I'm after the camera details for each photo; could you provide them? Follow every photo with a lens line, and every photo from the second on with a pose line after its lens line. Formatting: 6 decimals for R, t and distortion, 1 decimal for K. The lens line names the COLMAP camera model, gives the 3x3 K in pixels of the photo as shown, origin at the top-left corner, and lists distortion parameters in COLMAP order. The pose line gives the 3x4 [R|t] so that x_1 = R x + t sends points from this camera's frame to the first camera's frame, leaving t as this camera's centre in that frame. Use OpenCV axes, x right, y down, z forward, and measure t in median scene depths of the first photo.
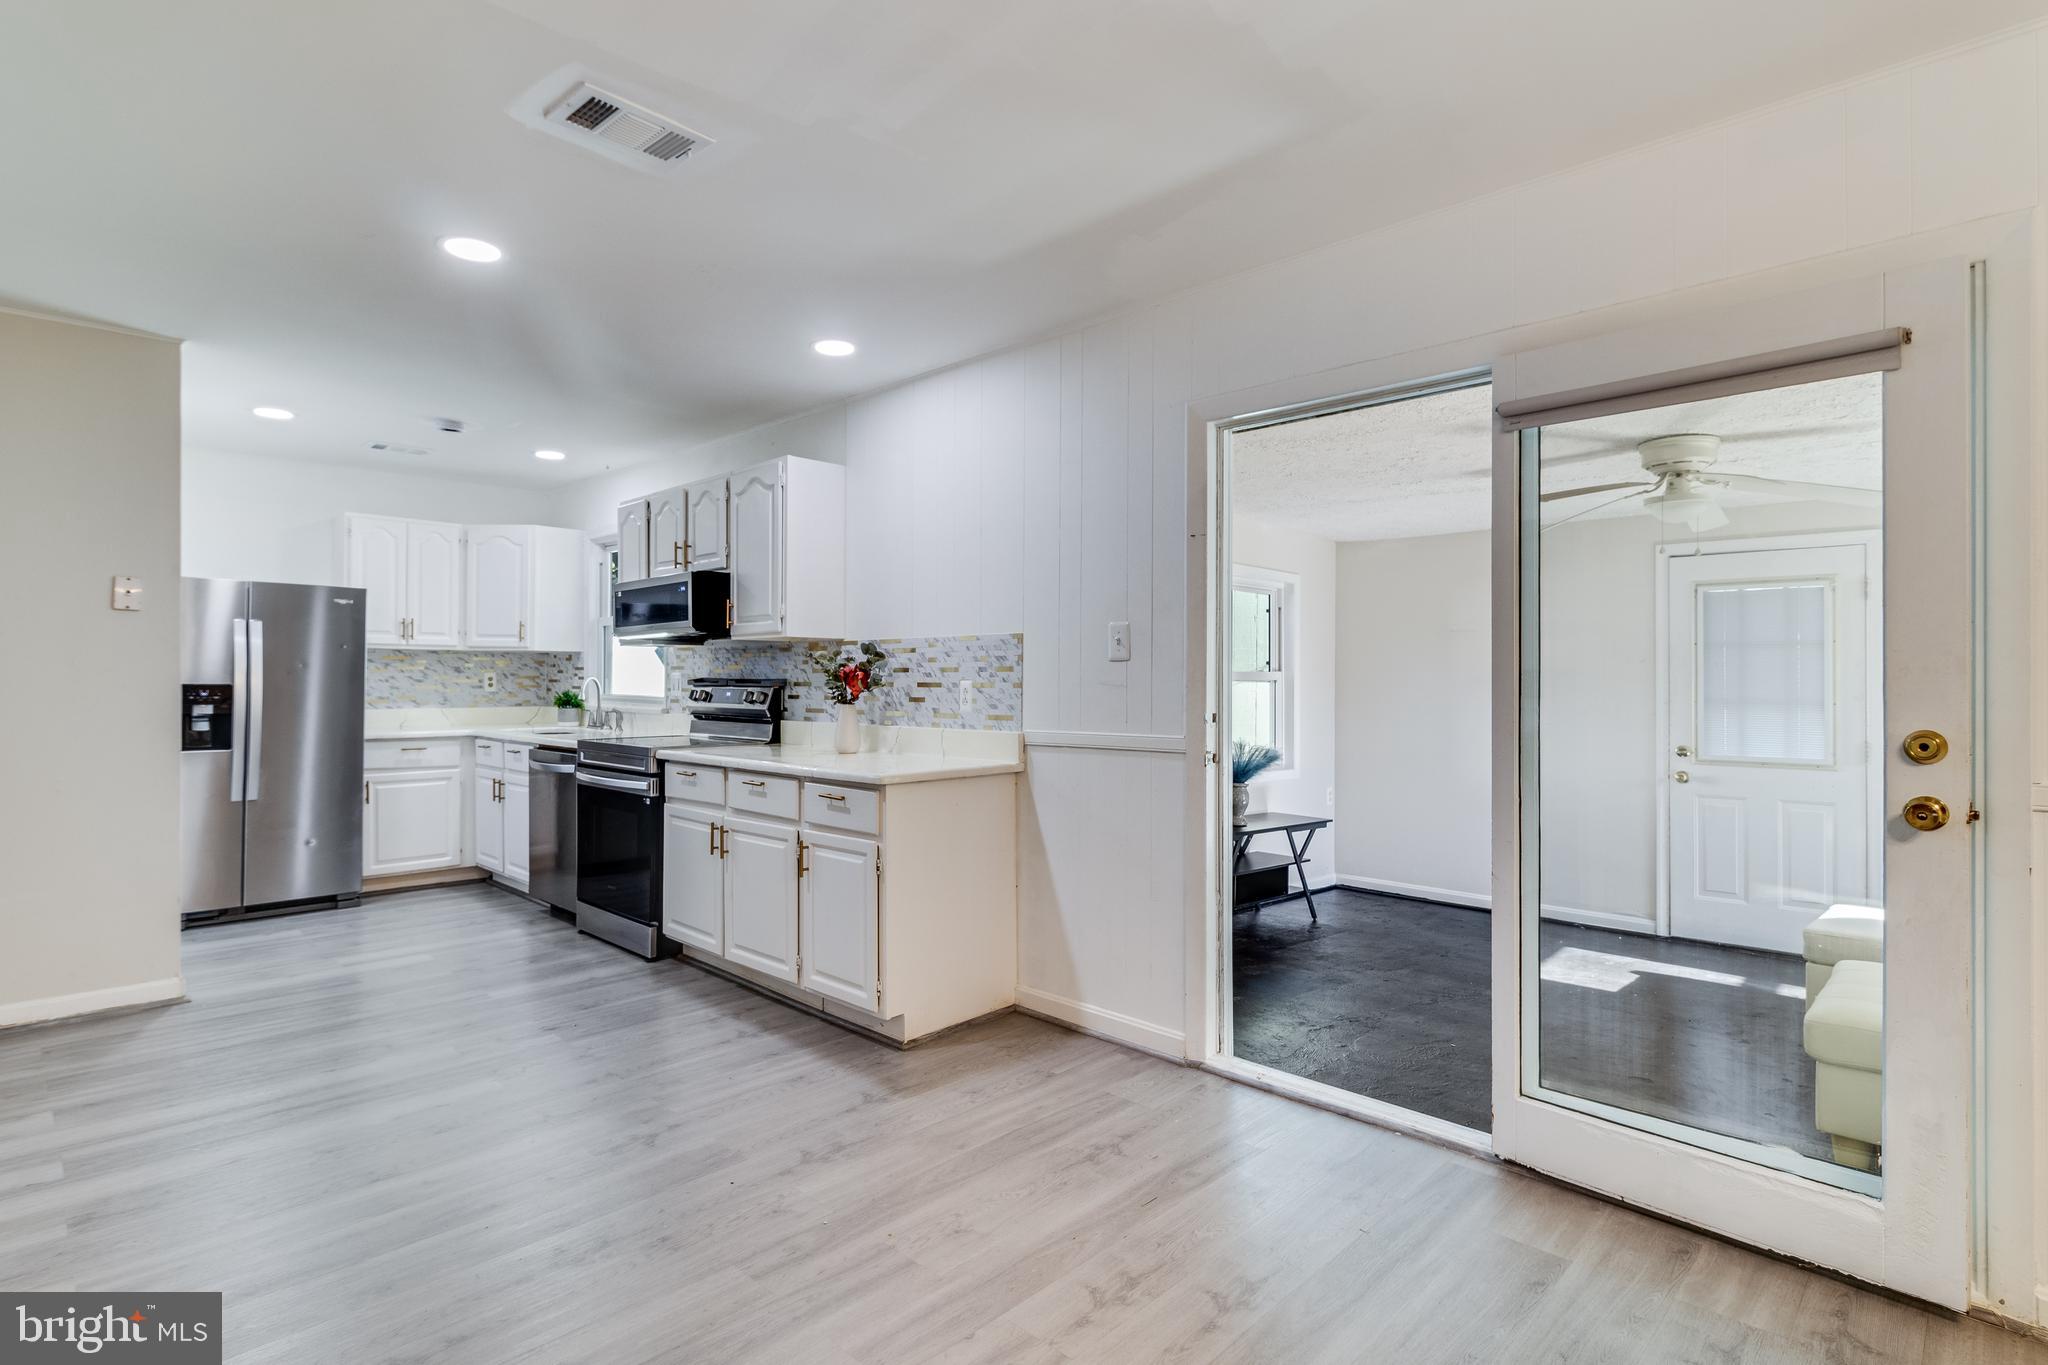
lens RADIAL K [[1012.1, 0, 1022.1], [0, 1012.1, 676.2], [0, 0, 1]] dist [0.001223, -0.000197]
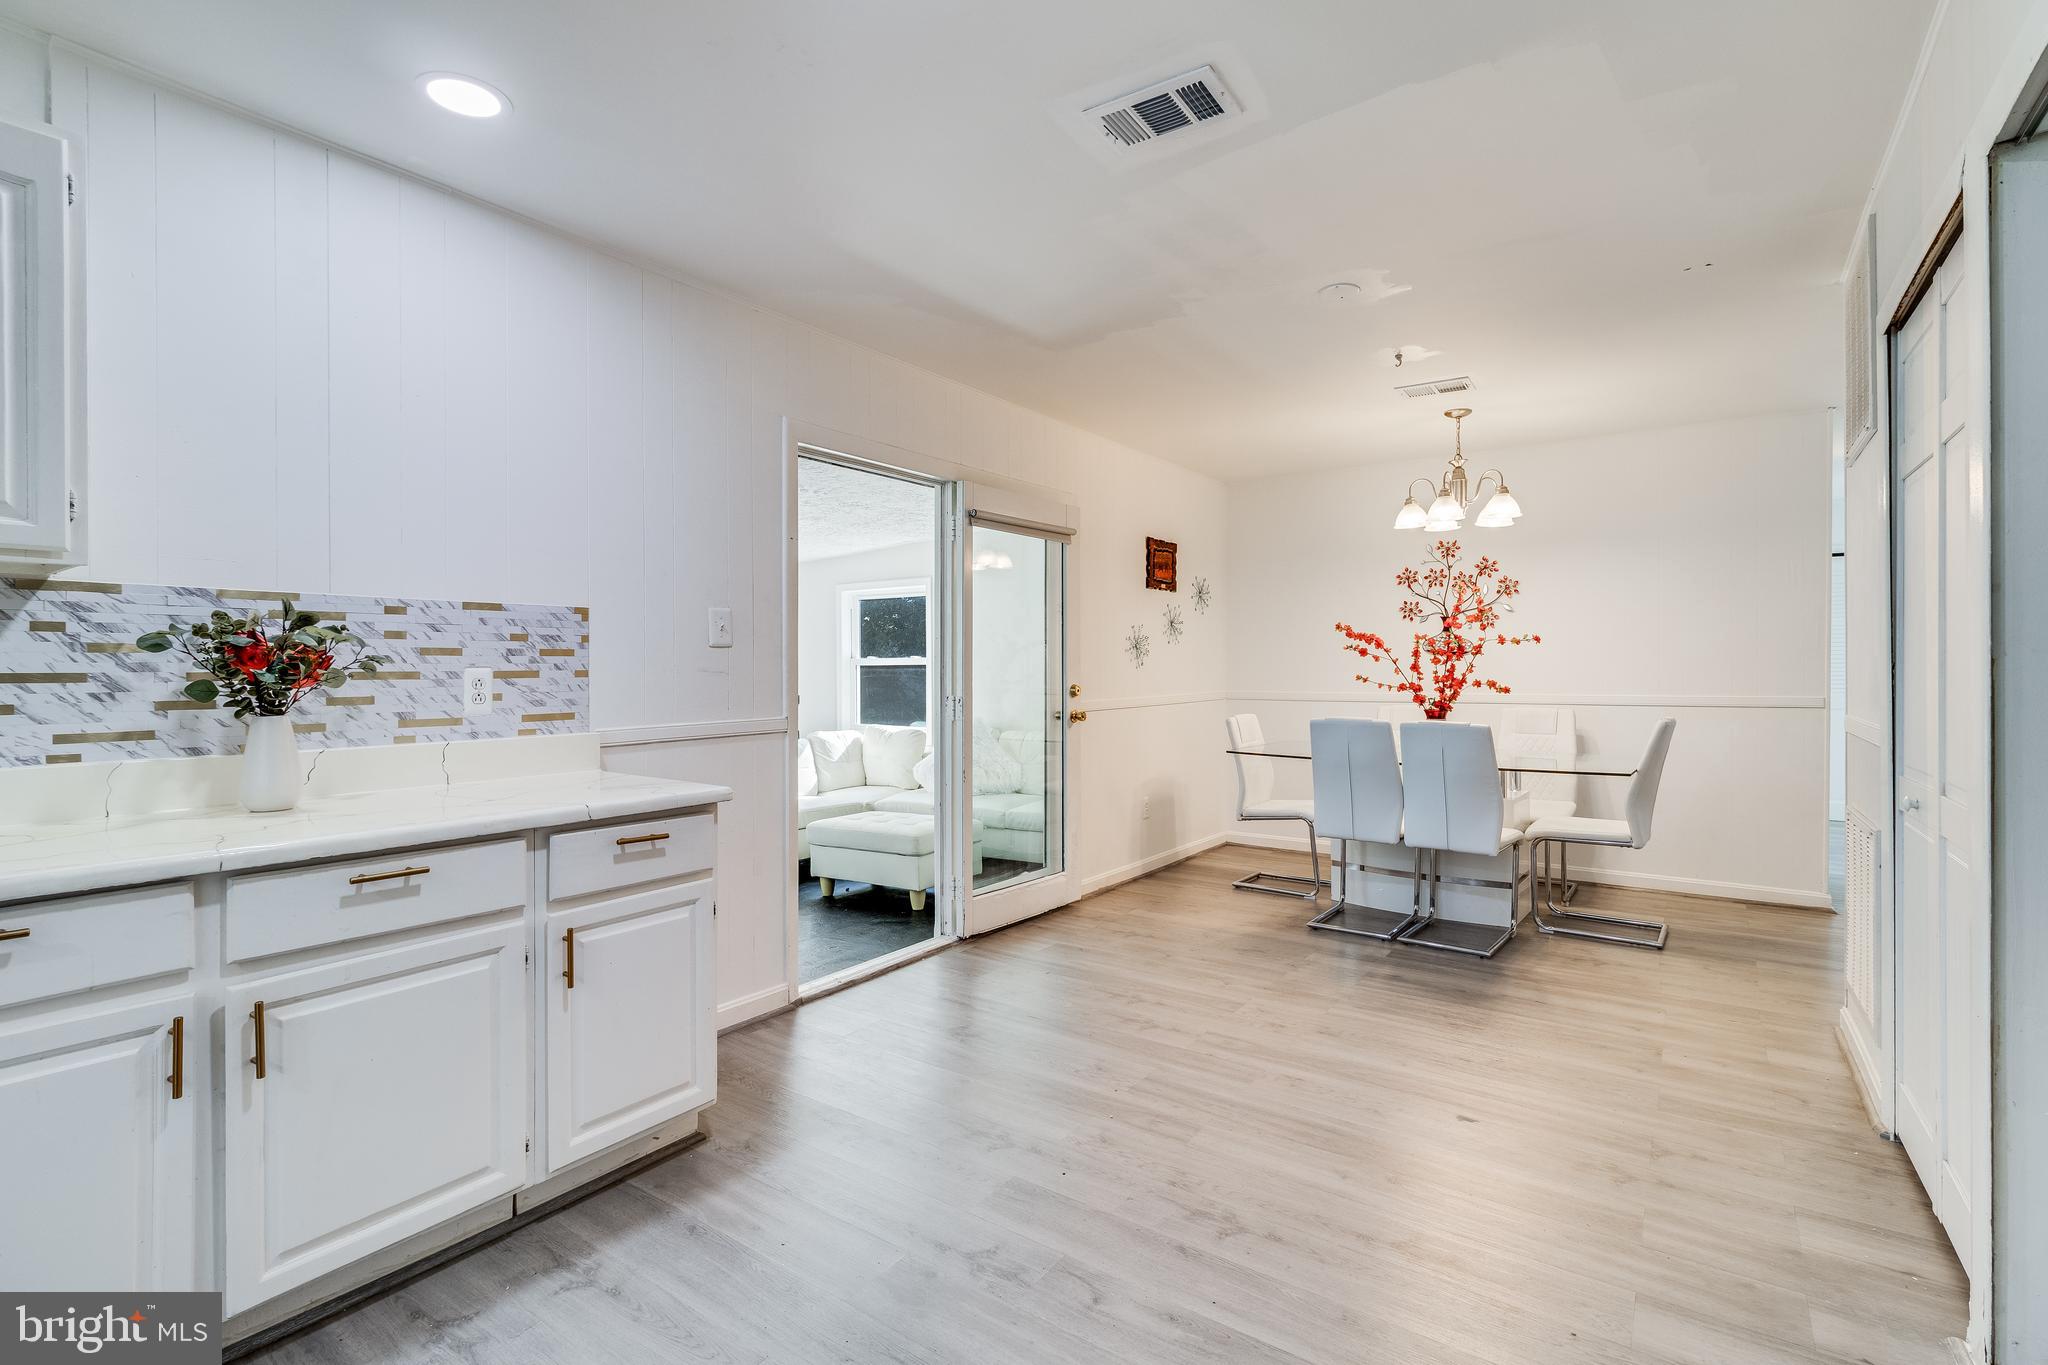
lens RADIAL K [[939.6, 0, 1023.0], [0, 939.6, 673.4], [0, 0, 1]] dist [0.003046, 0.000707]
pose [[-0.142204, -0.011509, 0.989770, -0.769938], [-0.004641, 0.999929, 0.010961, -0.000828], [-0.989826, -0.003035, -0.142248, 0.758986]]
